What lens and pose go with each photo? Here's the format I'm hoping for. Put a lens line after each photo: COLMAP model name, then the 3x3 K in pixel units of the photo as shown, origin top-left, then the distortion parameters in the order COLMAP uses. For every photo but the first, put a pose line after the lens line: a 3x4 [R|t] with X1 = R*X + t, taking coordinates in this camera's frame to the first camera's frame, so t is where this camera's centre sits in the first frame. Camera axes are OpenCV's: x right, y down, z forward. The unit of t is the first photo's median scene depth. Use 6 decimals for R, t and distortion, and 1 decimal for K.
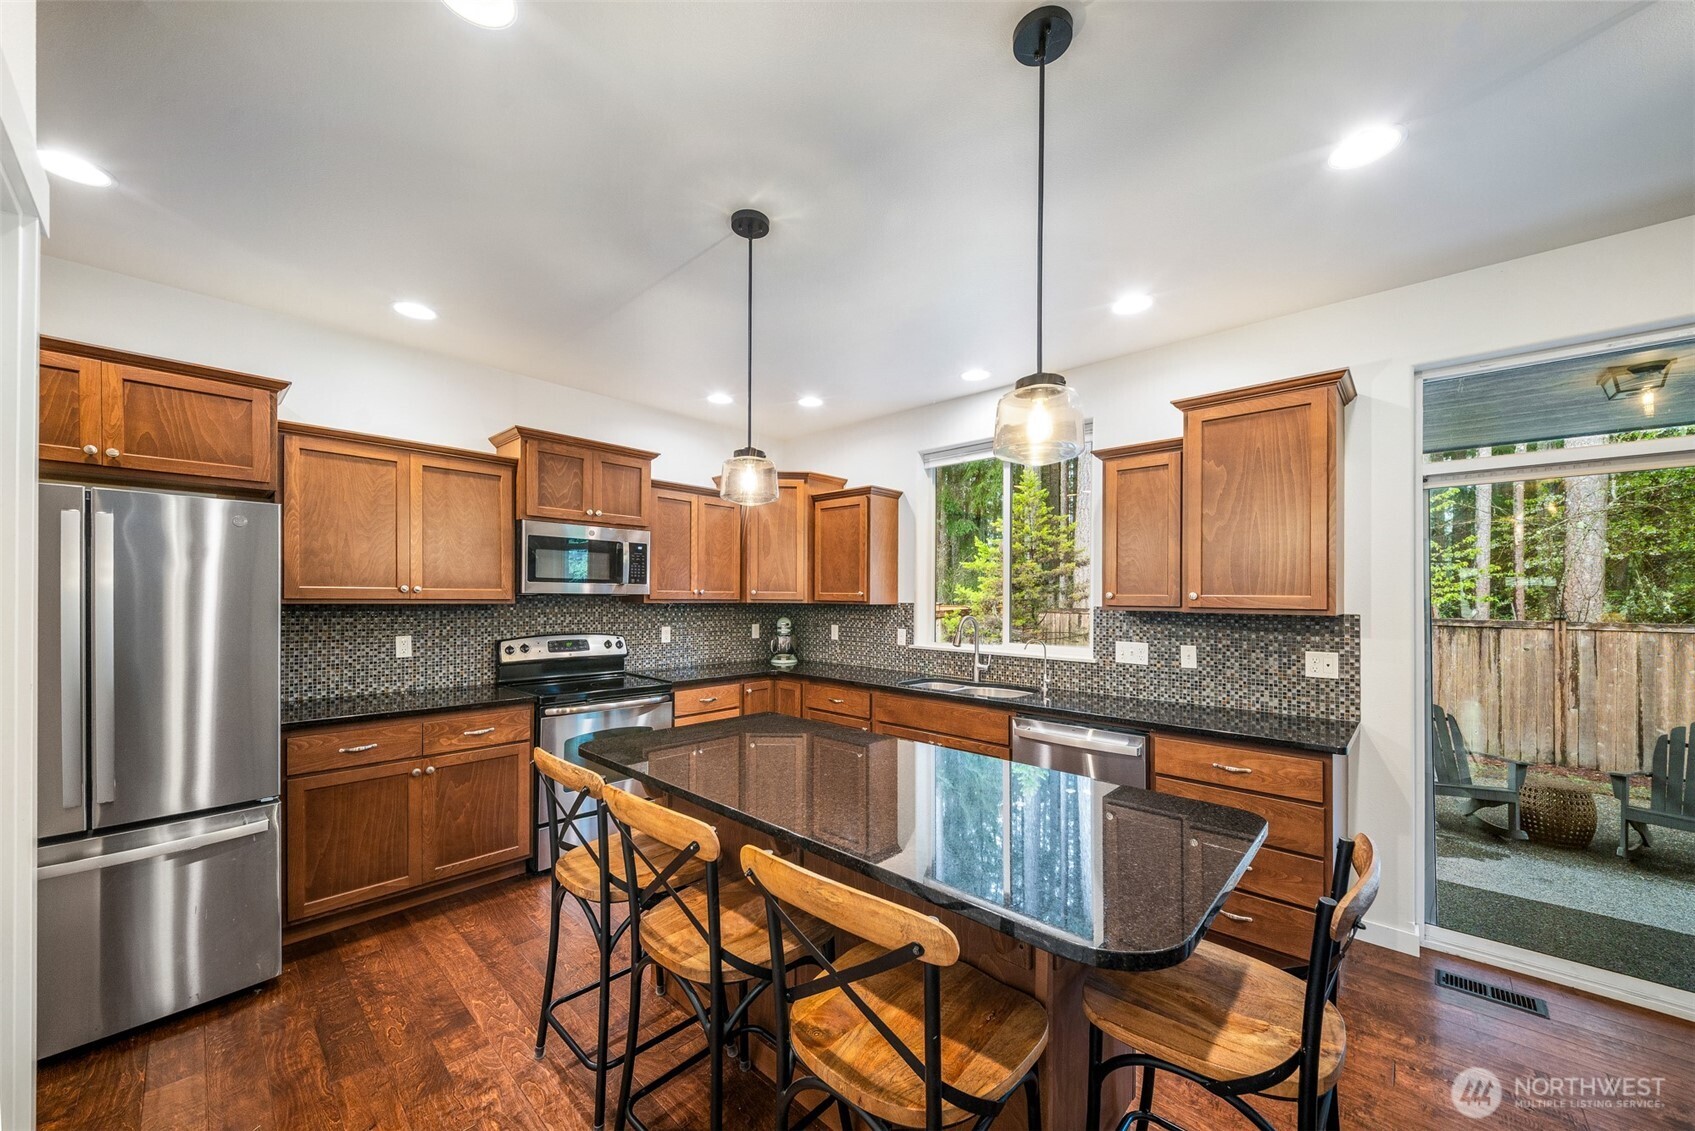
lens RADIAL K [[626.4, 0, 854.5], [0, 626.4, 595.6], [0, 0, 1]] dist [-0.000523, -0.001657]
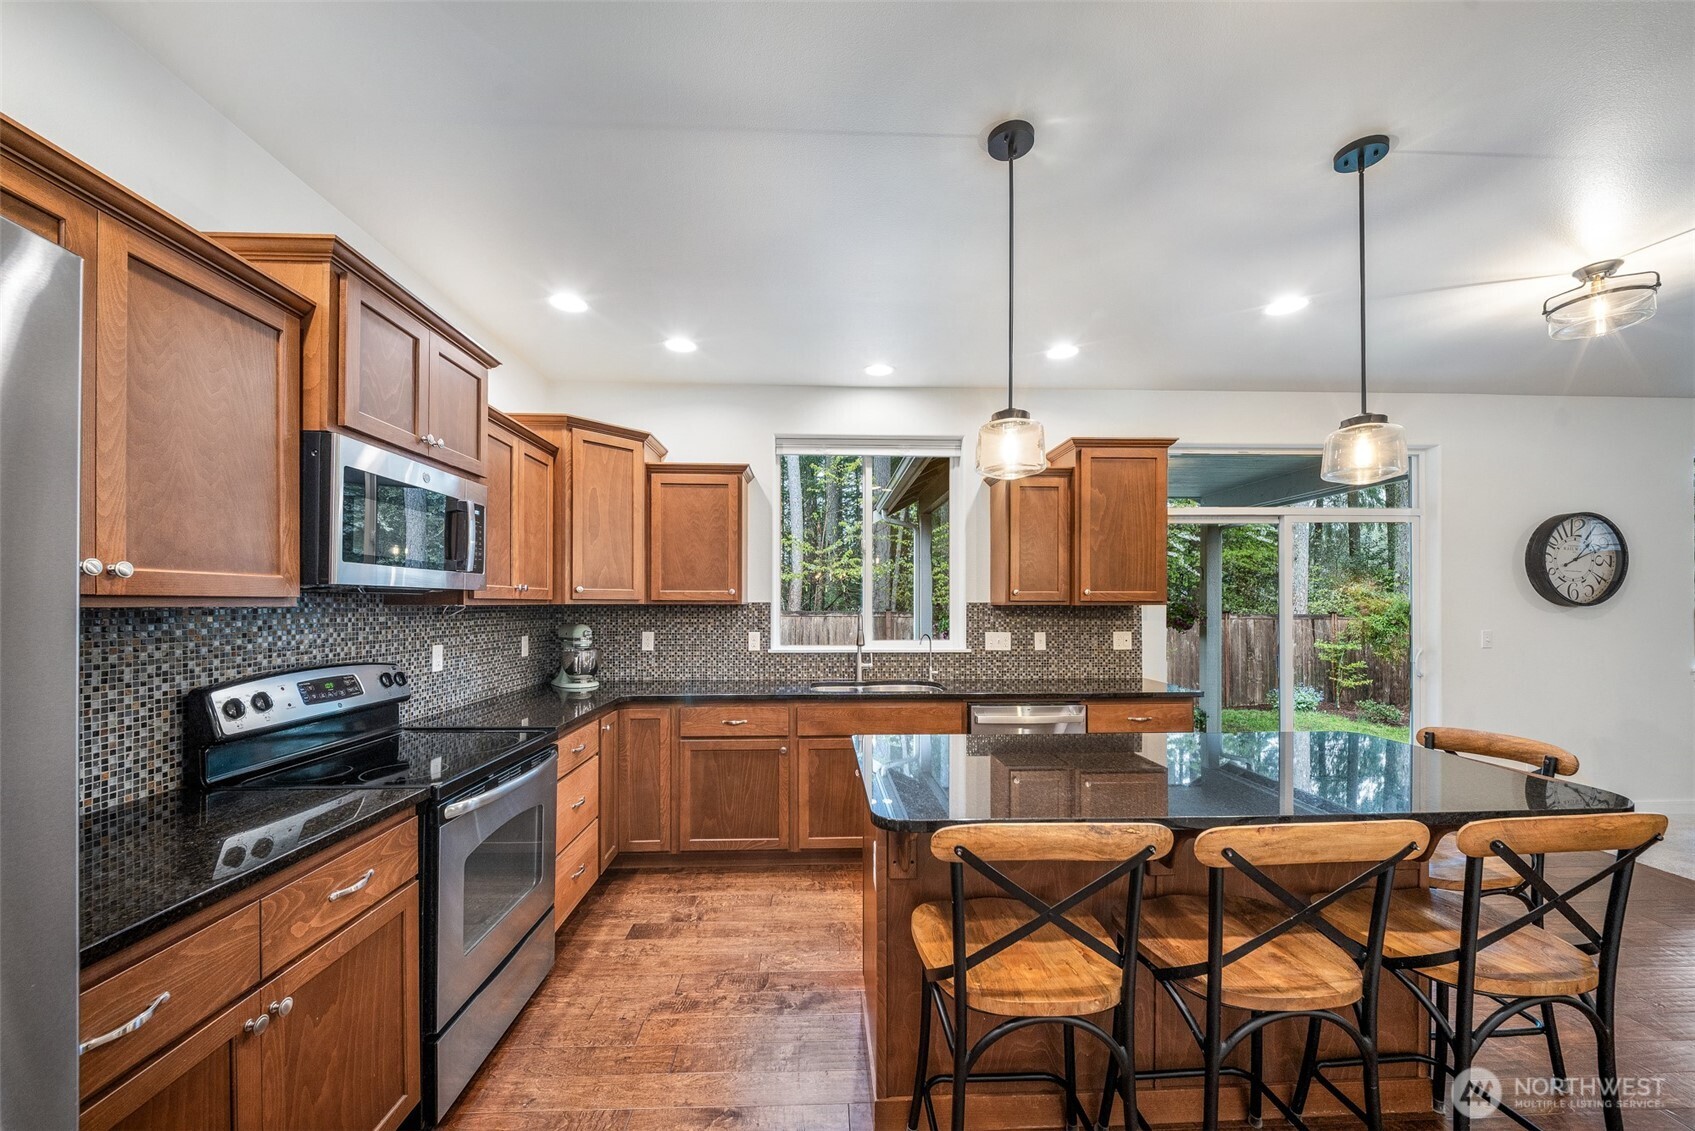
lens RADIAL K [[626.4, 0, 841.0], [0, 626.4, 602.3], [0, 0, 1]] dist [-0.000523, -0.001657]
pose [[0.700850, -0.008053, 0.713263, -0.597588], [0.006601, 0.999967, 0.004803, 0.009889], [-0.713278, 0.001342, 0.700880, 0.376475]]
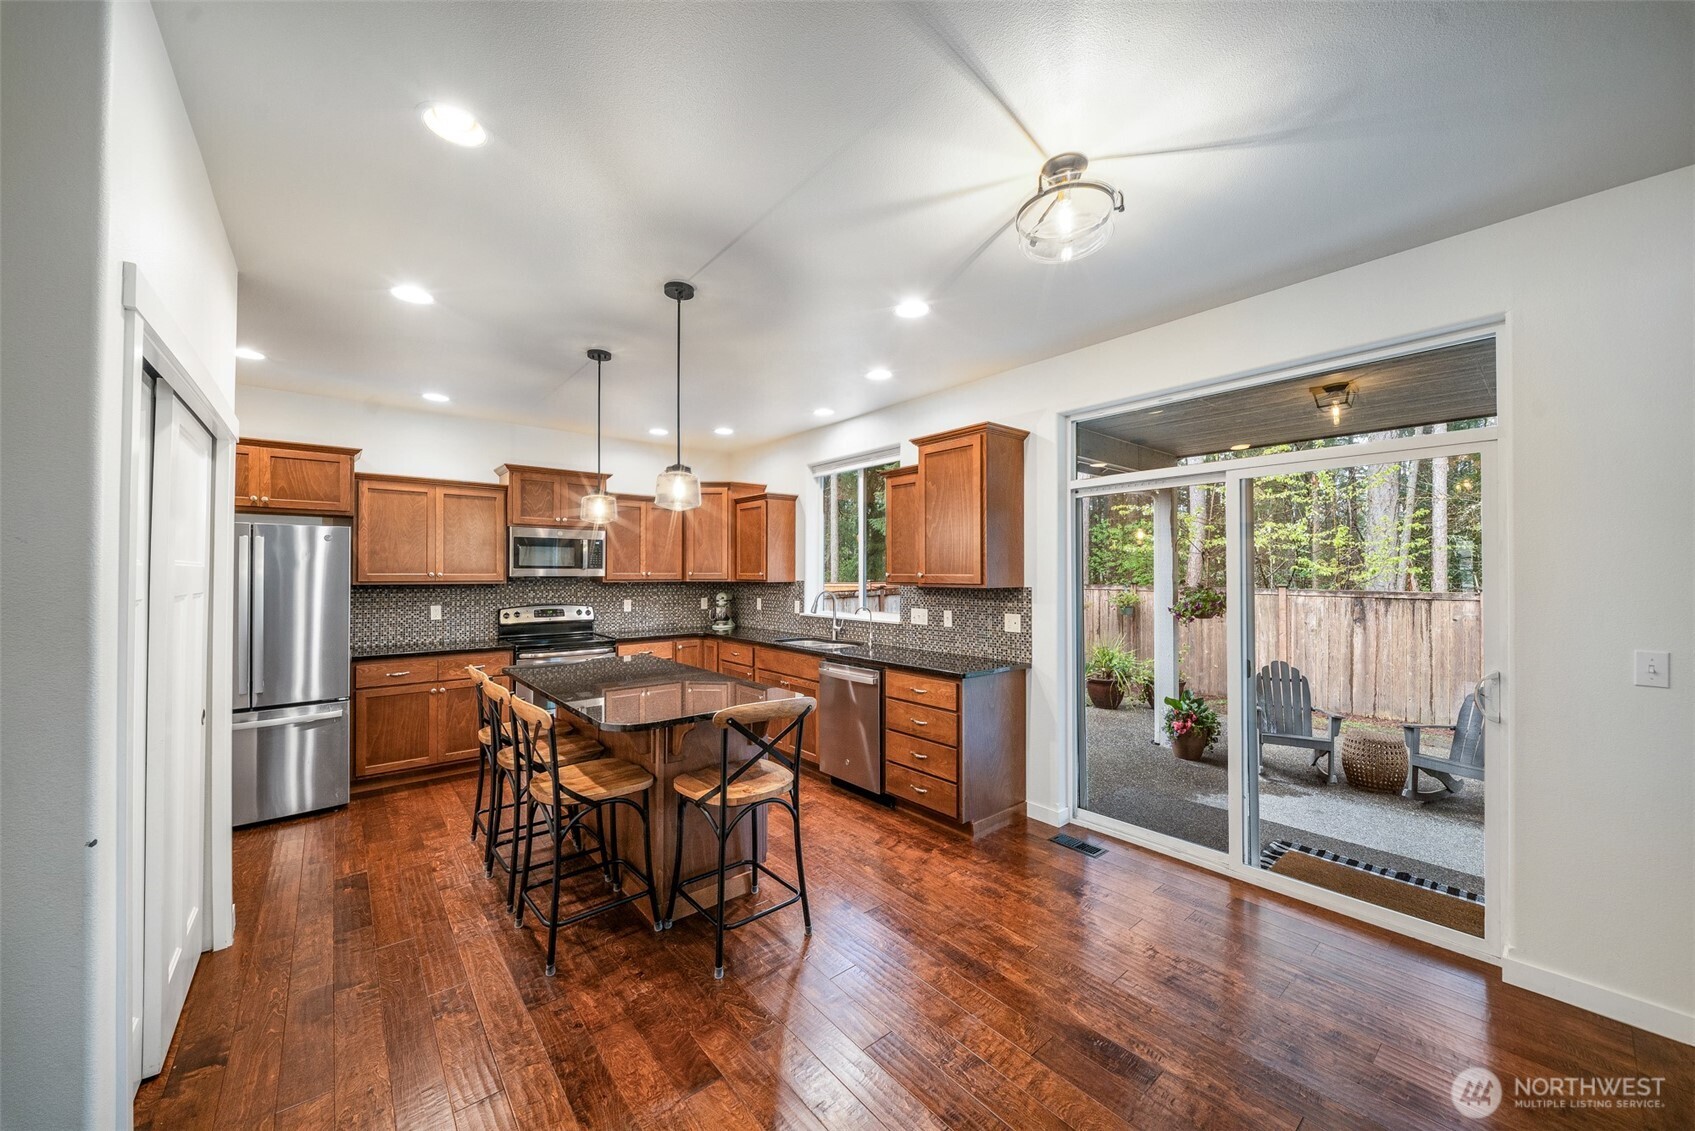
lens RADIAL K [[626.4, 0, 847.7], [0, 626.4, 563.7], [0, 0, 1]] dist [-0.000523, -0.001657]
pose [[0.991065, -0.011358, -0.132897, 0.451382], [0.009398, 0.999838, -0.015369, -0.003591], [0.133050, 0.013983, 0.991011, -0.353817]]
